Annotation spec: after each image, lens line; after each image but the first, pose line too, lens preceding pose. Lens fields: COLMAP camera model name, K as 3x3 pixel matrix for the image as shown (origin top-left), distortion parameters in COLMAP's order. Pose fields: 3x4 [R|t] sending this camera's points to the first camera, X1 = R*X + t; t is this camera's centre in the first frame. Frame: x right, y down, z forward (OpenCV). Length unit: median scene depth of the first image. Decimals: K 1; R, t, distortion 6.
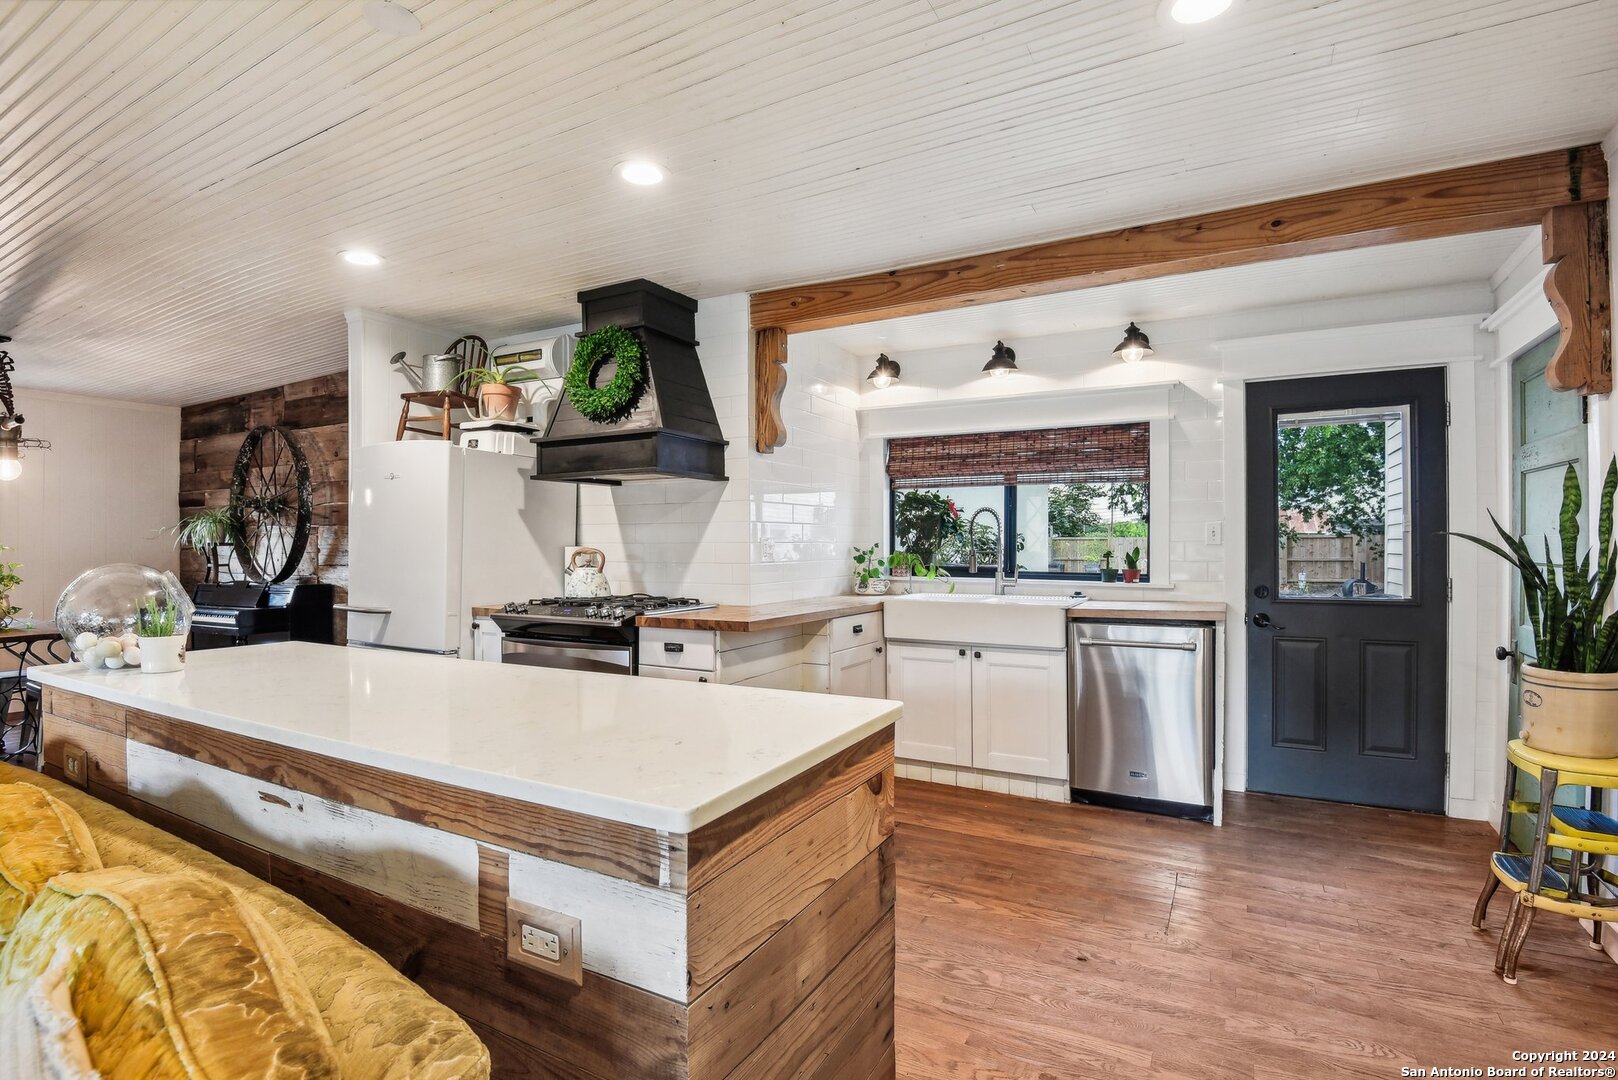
lens RADIAL K [[775.0, 0, 800.9], [0, 775.0, 534.2], [0, 0, 1]] dist [-0.000947, -0.026315]
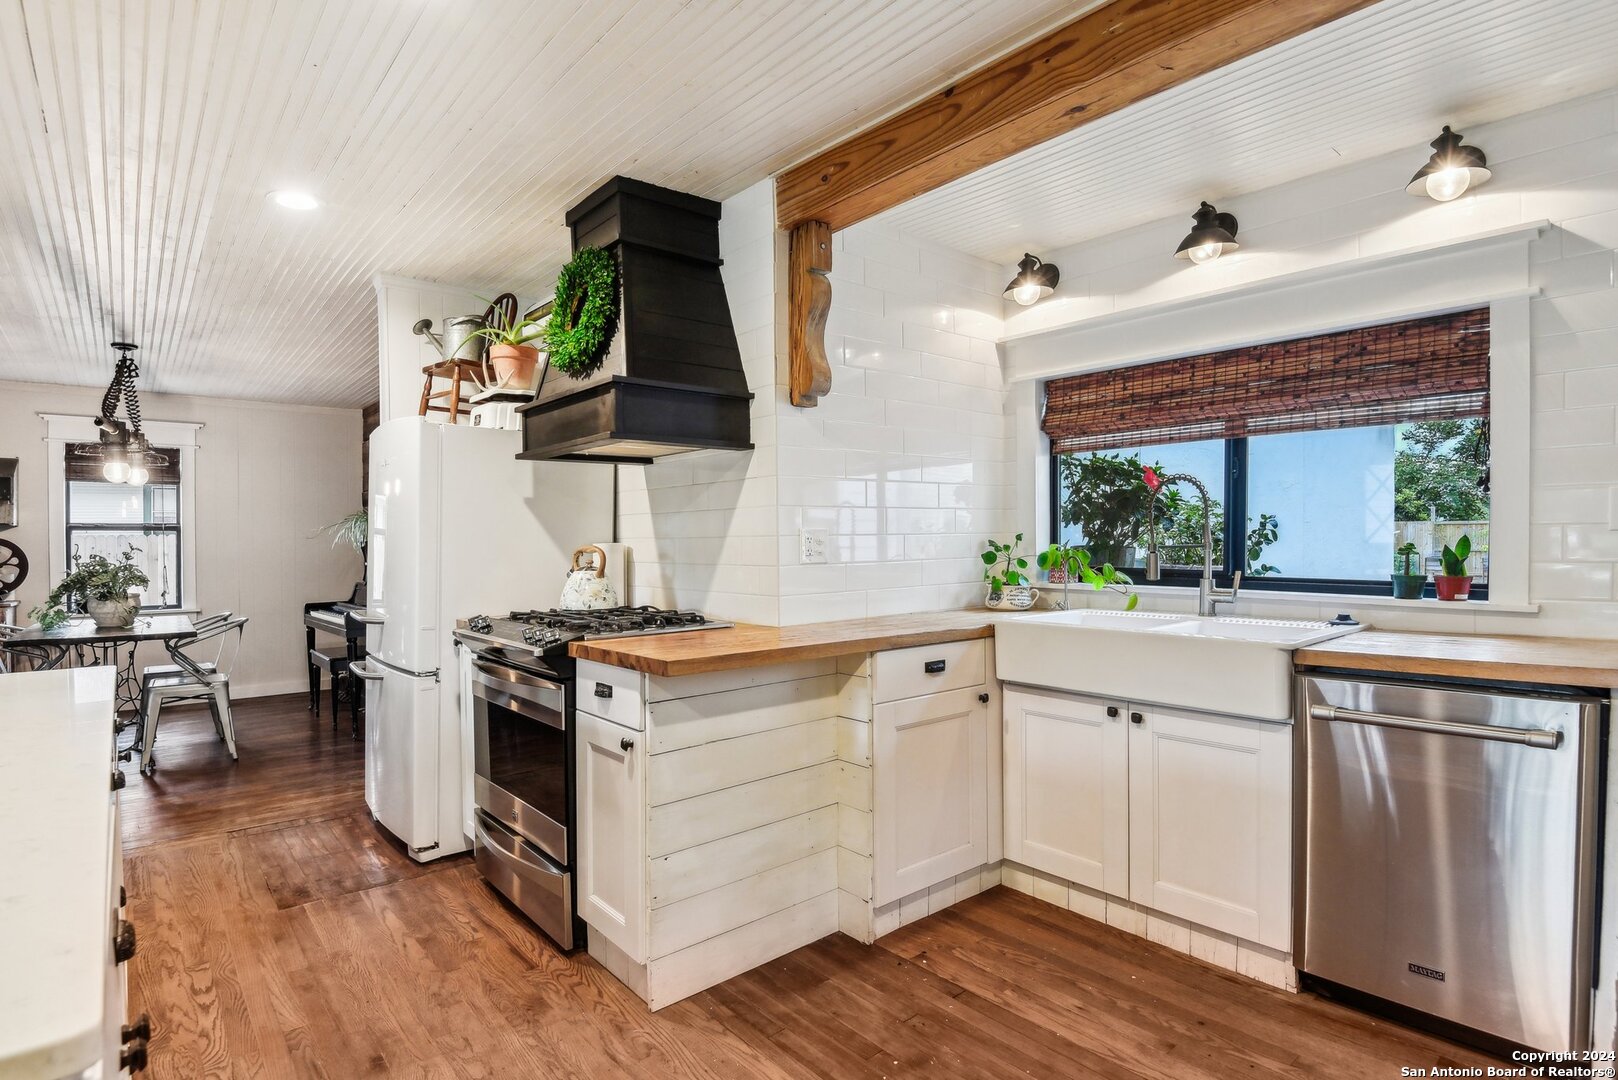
lens RADIAL K [[819.7, 0, 797.2], [0, 819.7, 542.9], [0, 0, 1]] dist [0.000720, -0.028403]
pose [[0.933132, -0.008456, -0.359435, 0.204275], [0.016361, 0.999686, 0.018956, 0.003090], [0.359162, -0.023570, 0.932978, 0.302635]]
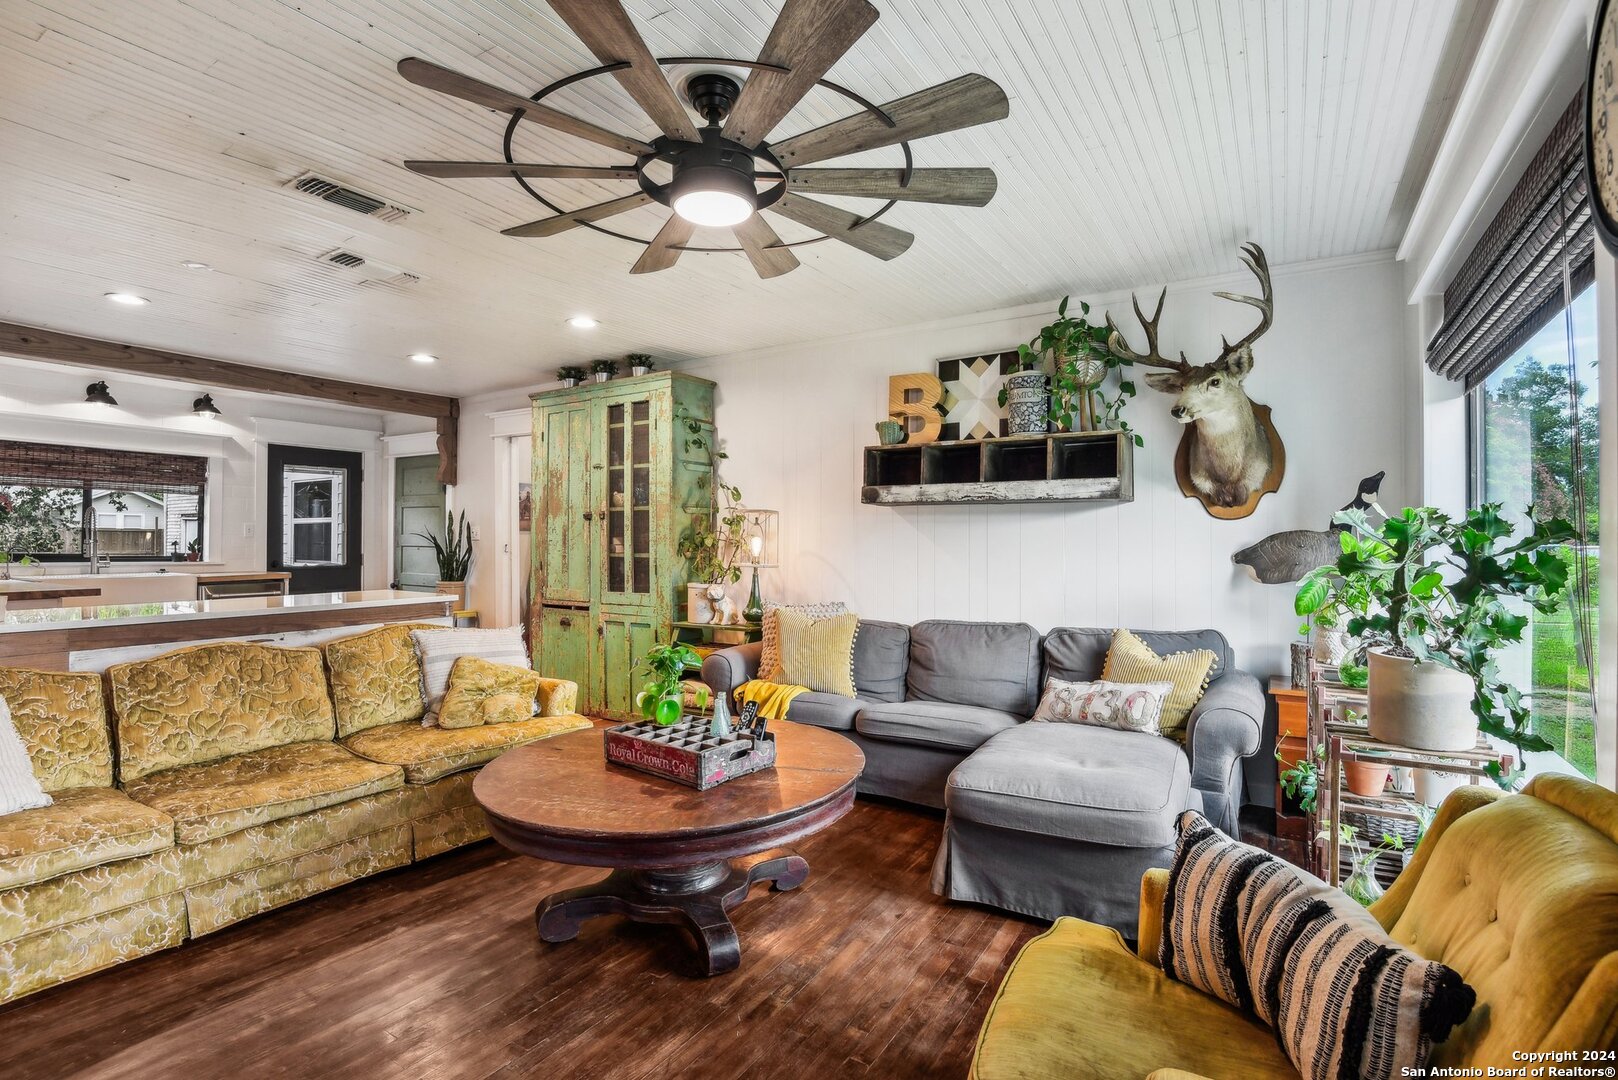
lens RADIAL K [[775.0, 0, 800.9], [0, 775.0, 534.2], [0, 0, 1]] dist [-0.000947, -0.026315]
pose [[0.063083, 0.012032, 0.997936, -1.041946], [-0.021513, 0.999711, -0.010694, -0.000494], [-0.997776, -0.020794, 0.063323, -0.298193]]
